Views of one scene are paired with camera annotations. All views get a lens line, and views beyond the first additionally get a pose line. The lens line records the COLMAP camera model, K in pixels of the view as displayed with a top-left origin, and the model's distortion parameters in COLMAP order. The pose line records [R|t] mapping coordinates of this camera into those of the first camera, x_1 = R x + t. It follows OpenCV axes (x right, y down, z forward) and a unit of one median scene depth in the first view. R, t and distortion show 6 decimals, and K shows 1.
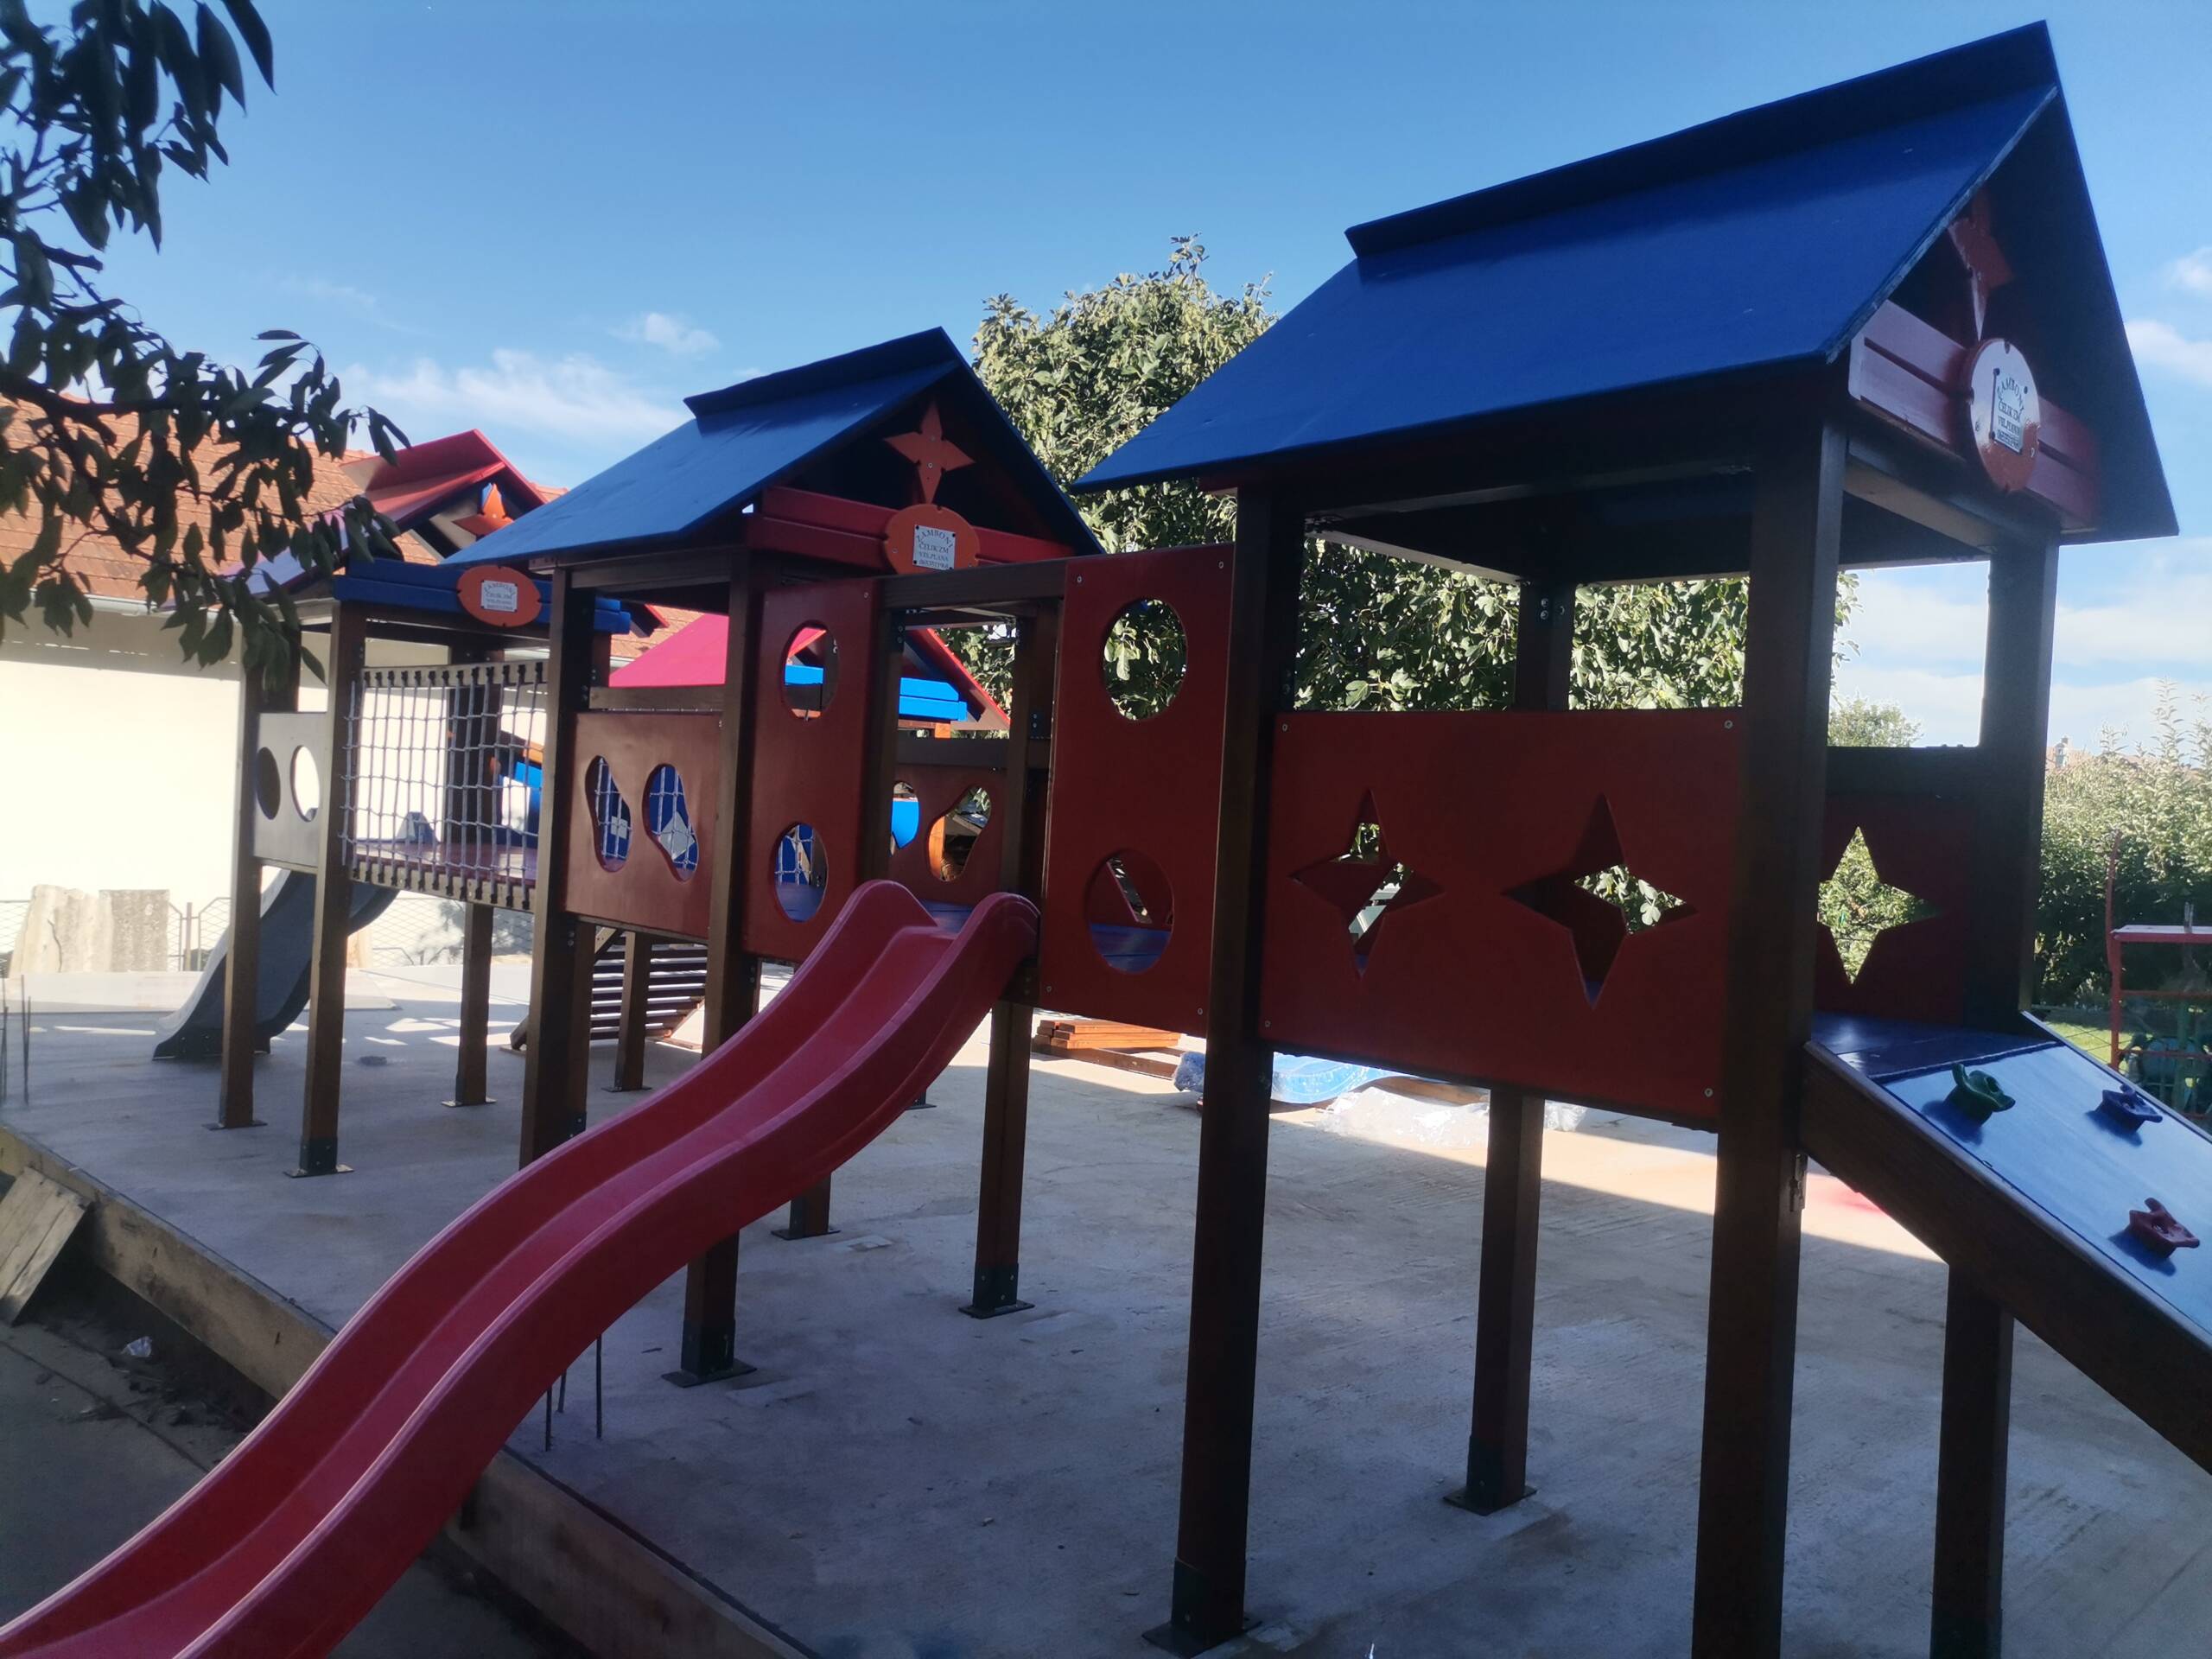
lens RADIAL K [[1667.0, 0, 1106.0], [0, 1667.0, 829.5], [0, 0, 1]] dist [0.002574, 0.143382]
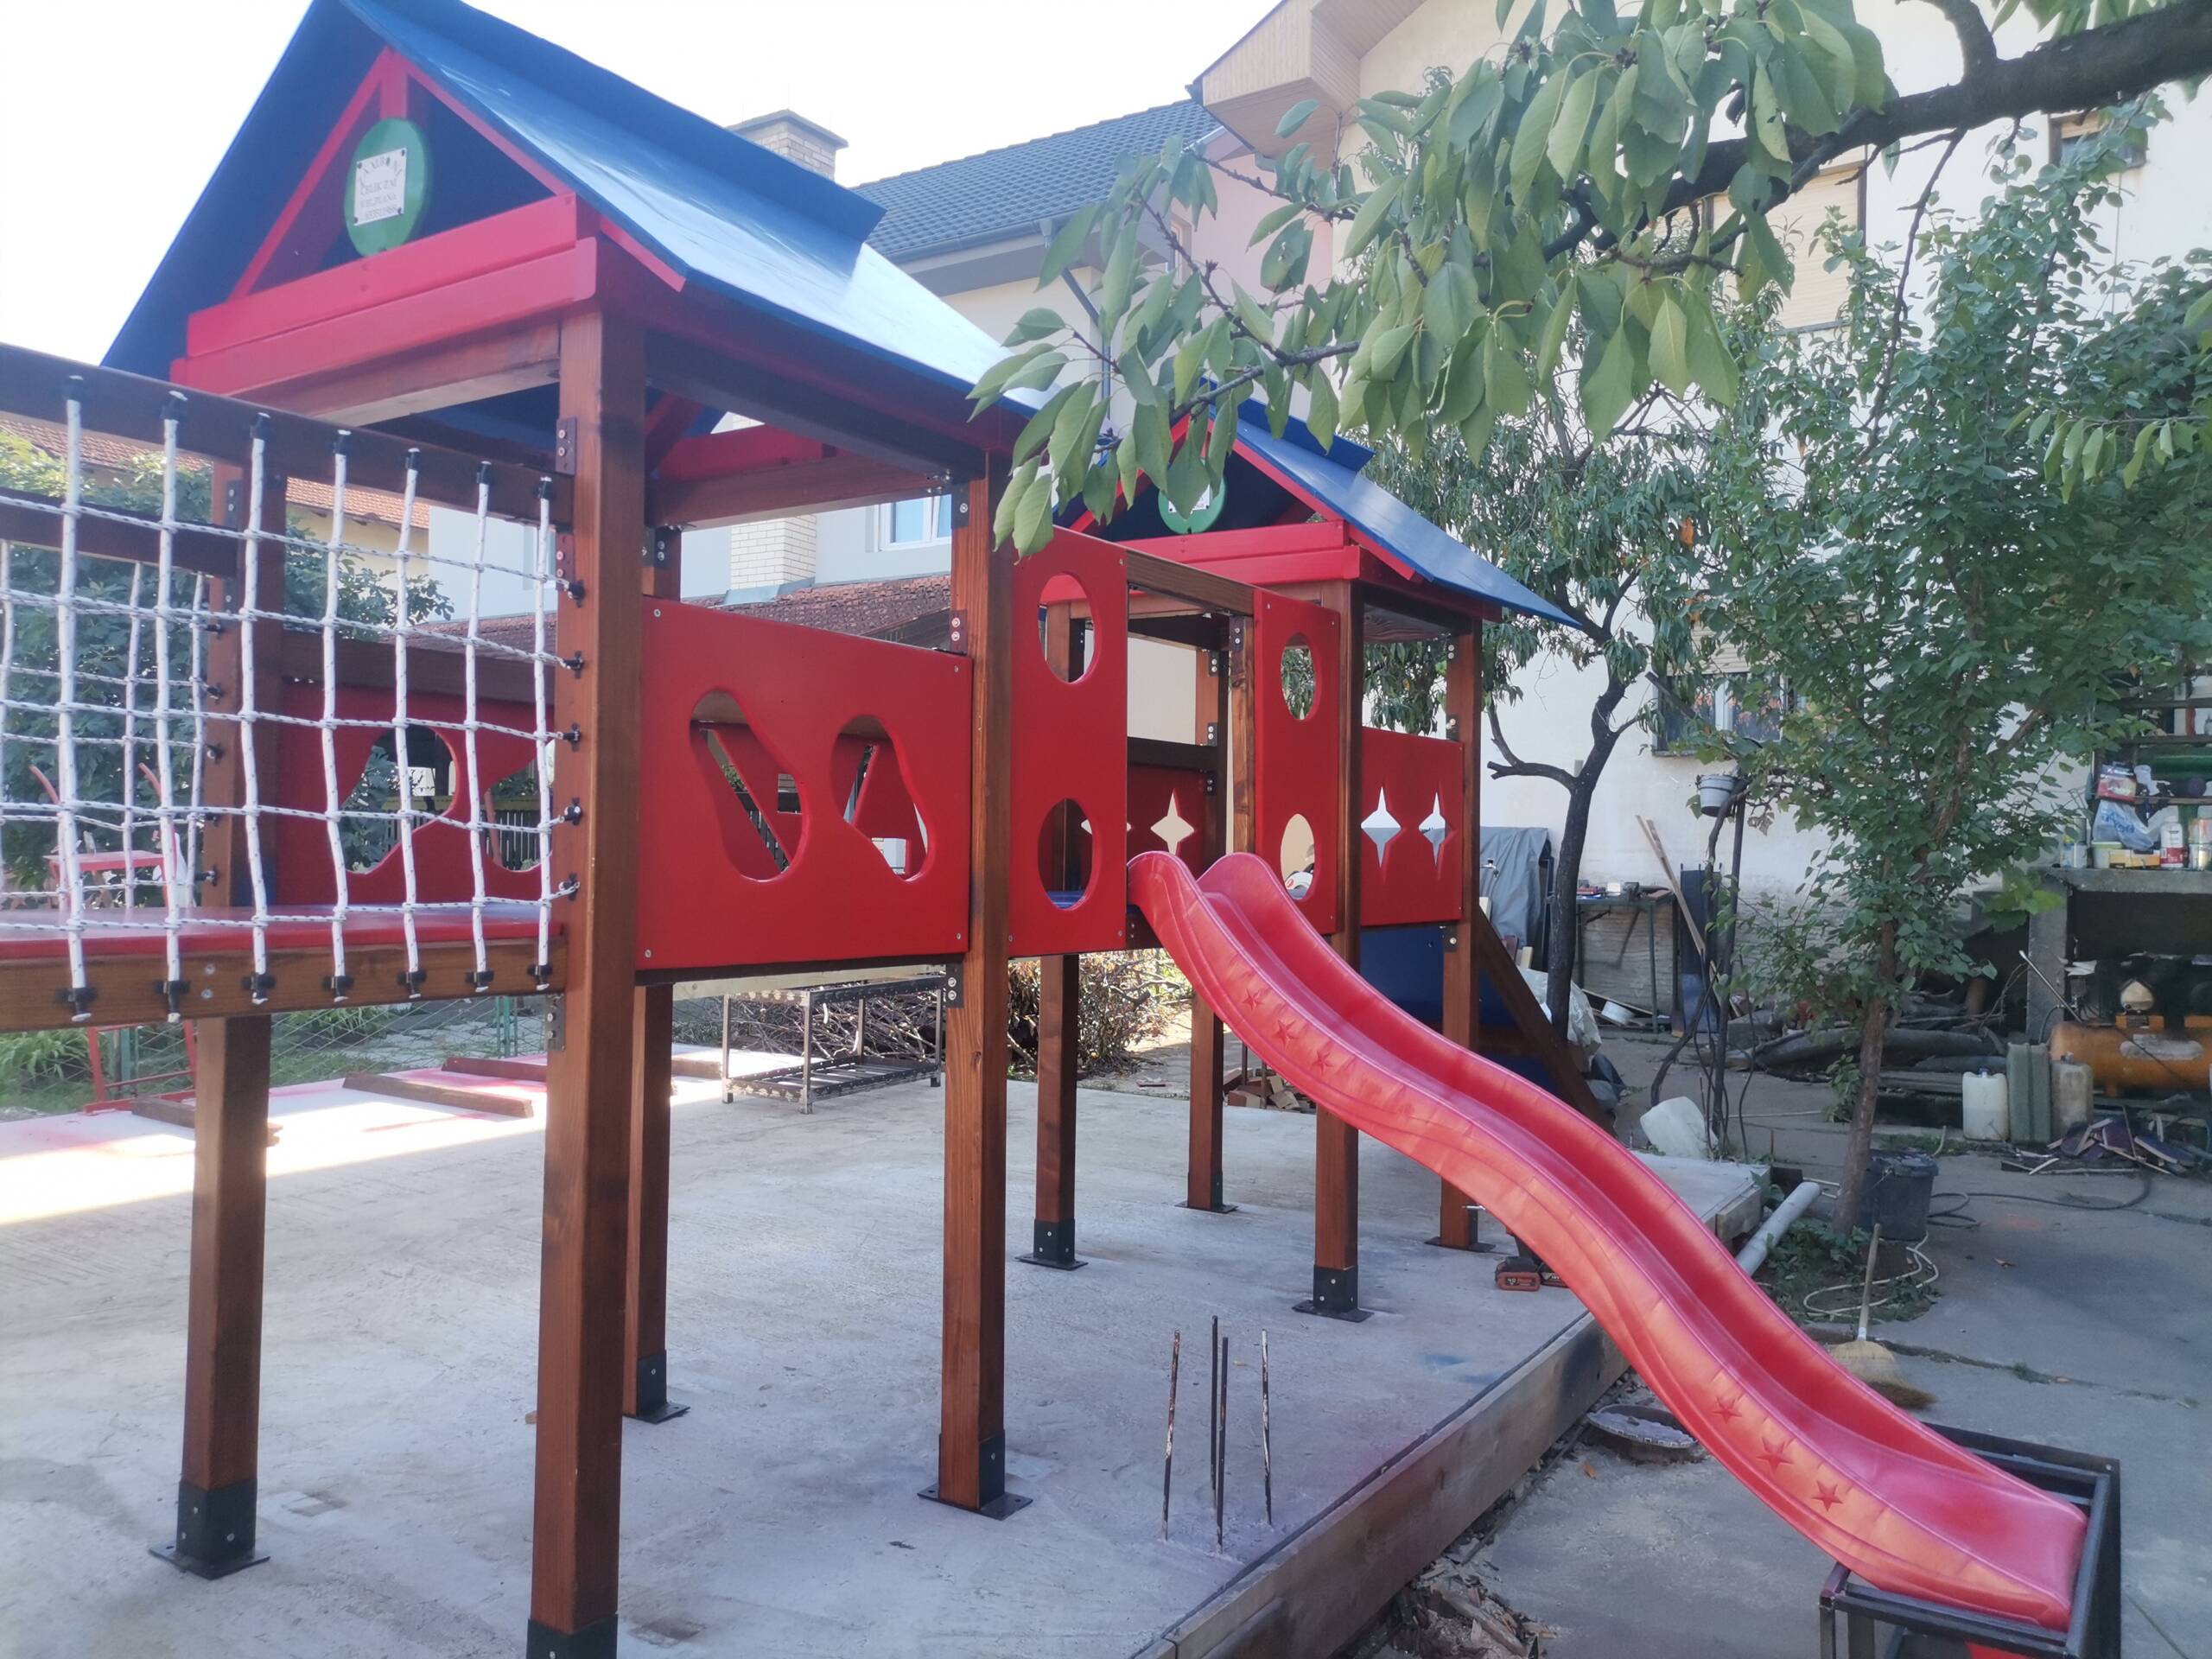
lens RADIAL K [[1670.9, 0, 1117.0], [0, 1670.9, 822.3], [0, 0, 1]] dist [0.023724, 0.007794]
pose [[-0.217683, -0.040373, 0.975184, -0.886339], [-0.014640, 0.999167, 0.038098, -0.019763], [-0.975910, -0.005983, -0.218092, 0.977487]]
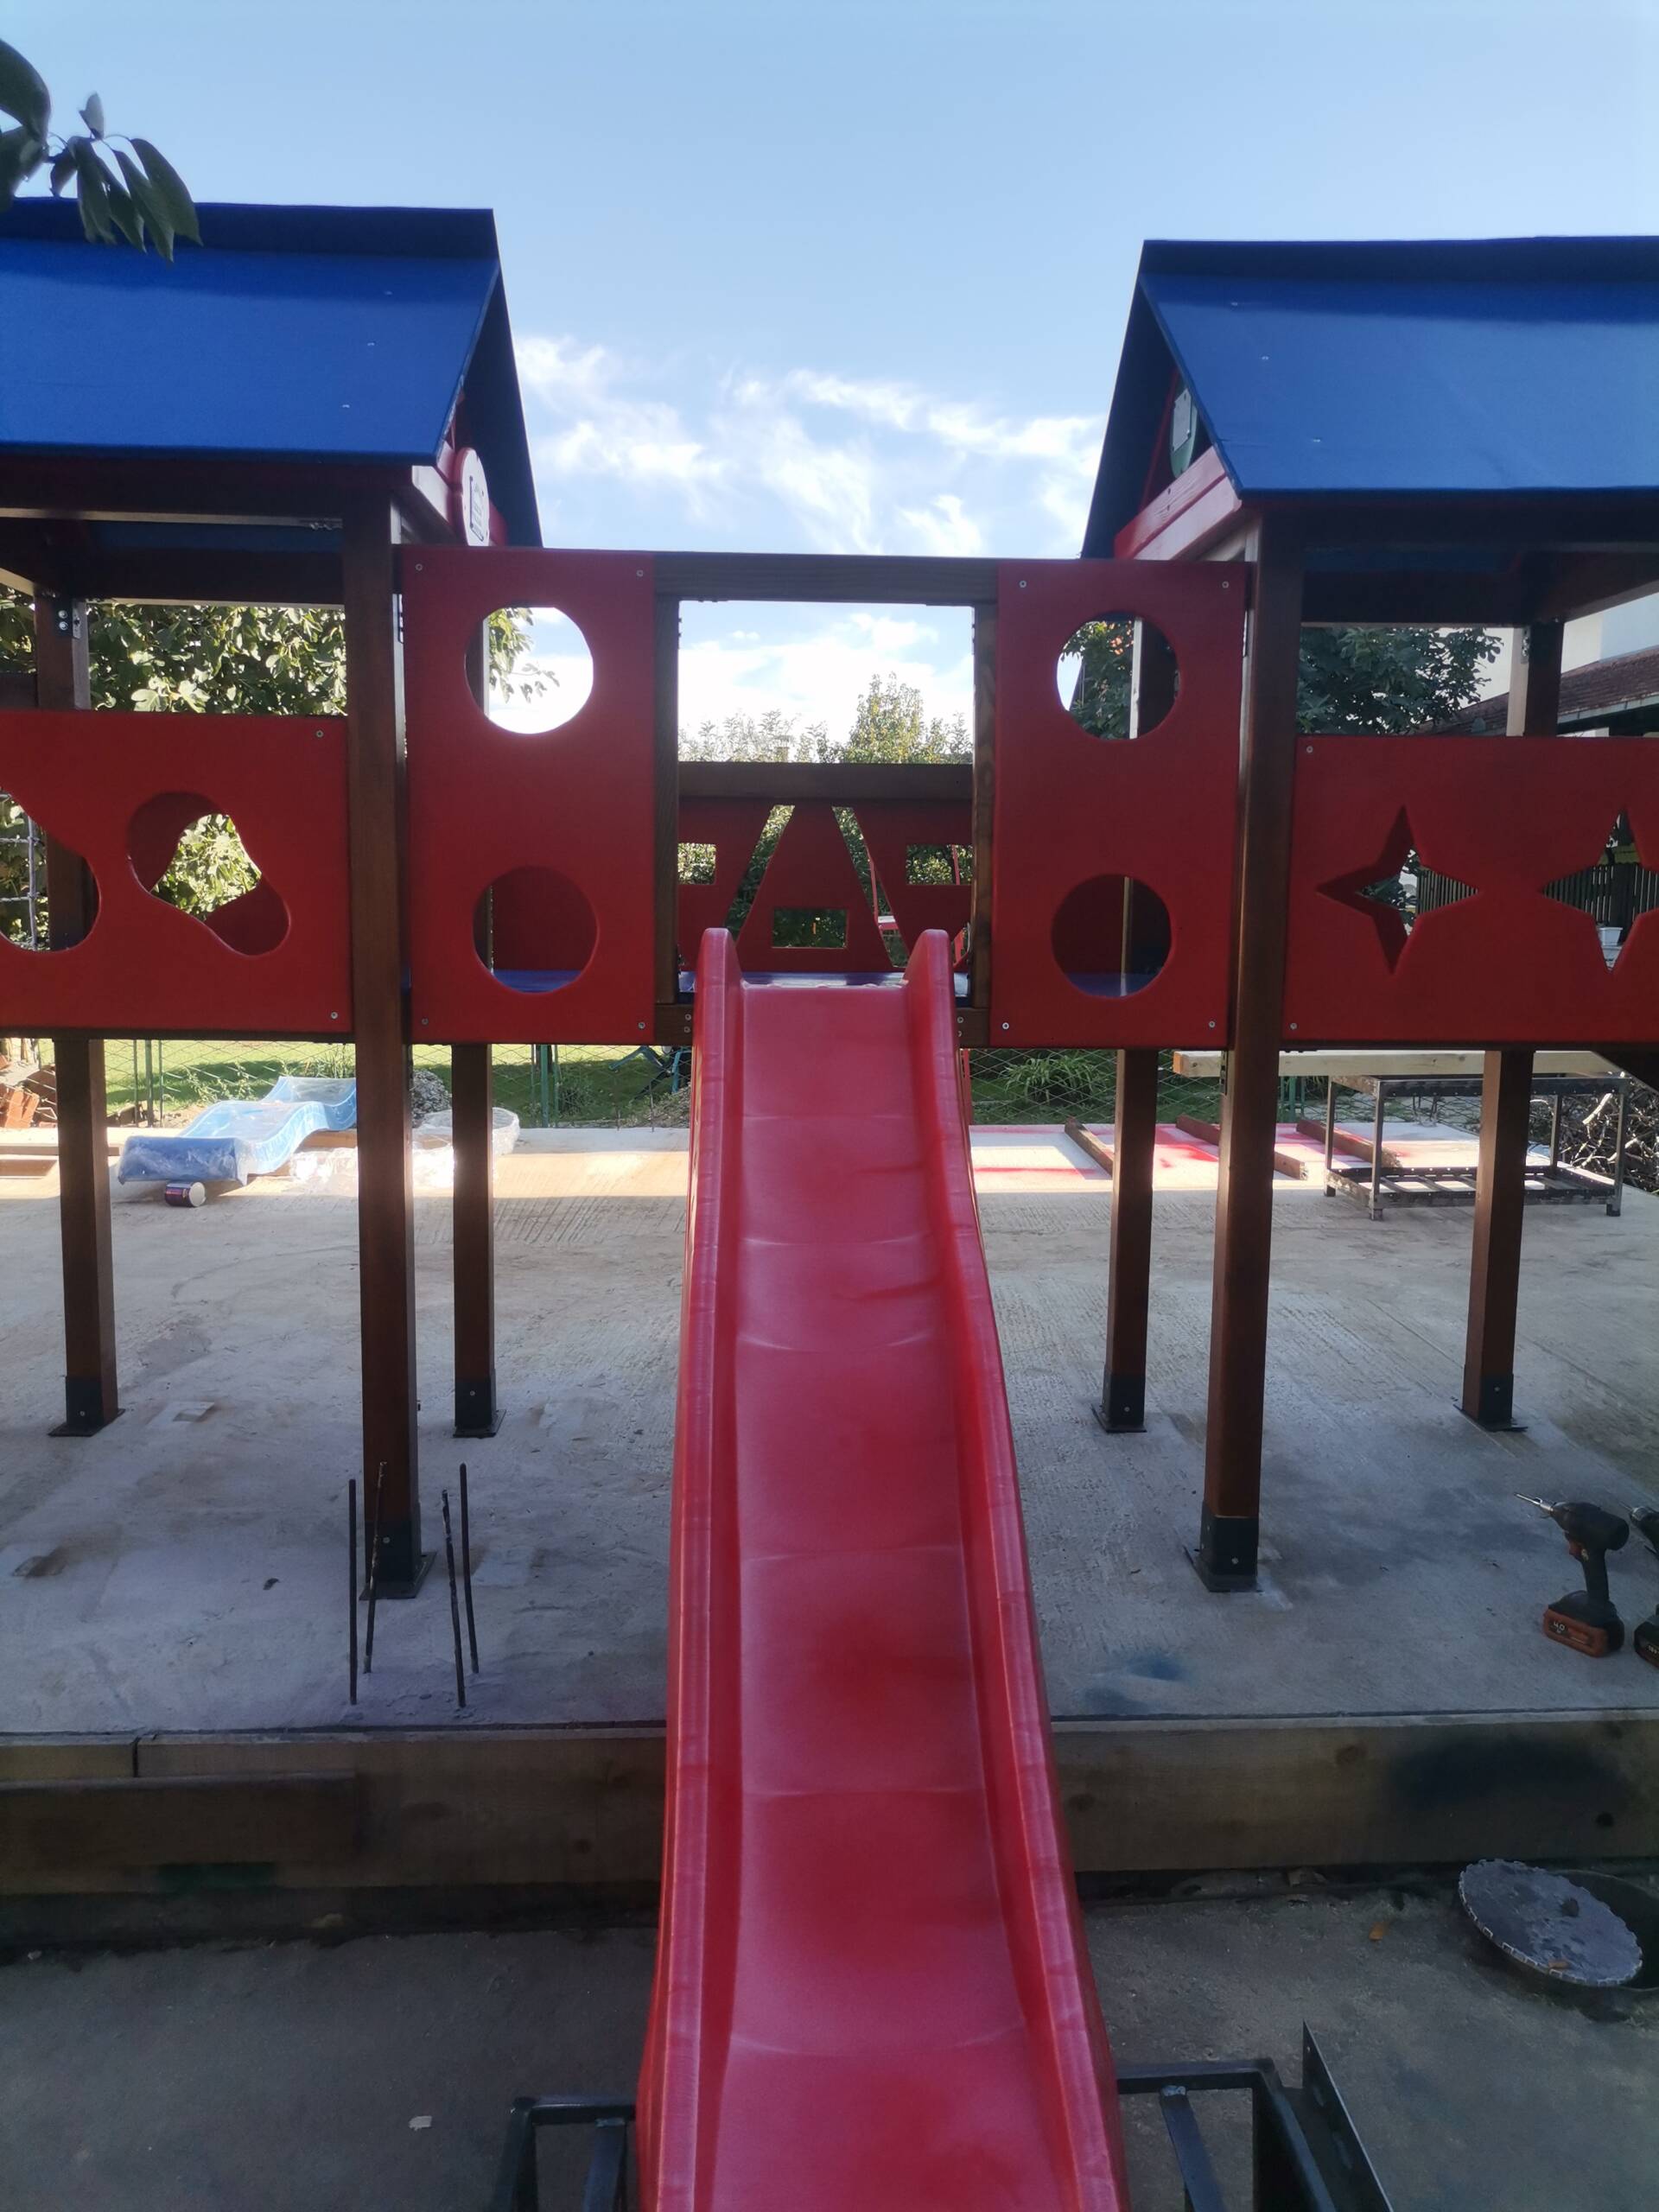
lens RADIAL K [[1667.1, 0, 836.9], [0, 1667.1, 1111.6], [0, 0, 1]] dist [0.037986, -0.024425]
pose [[0.671202, -0.146750, 0.726603, -0.564097], [0.035332, 0.985427, 0.166386, -0.013171], [-0.740432, -0.086006, 0.666606, 0.299465]]
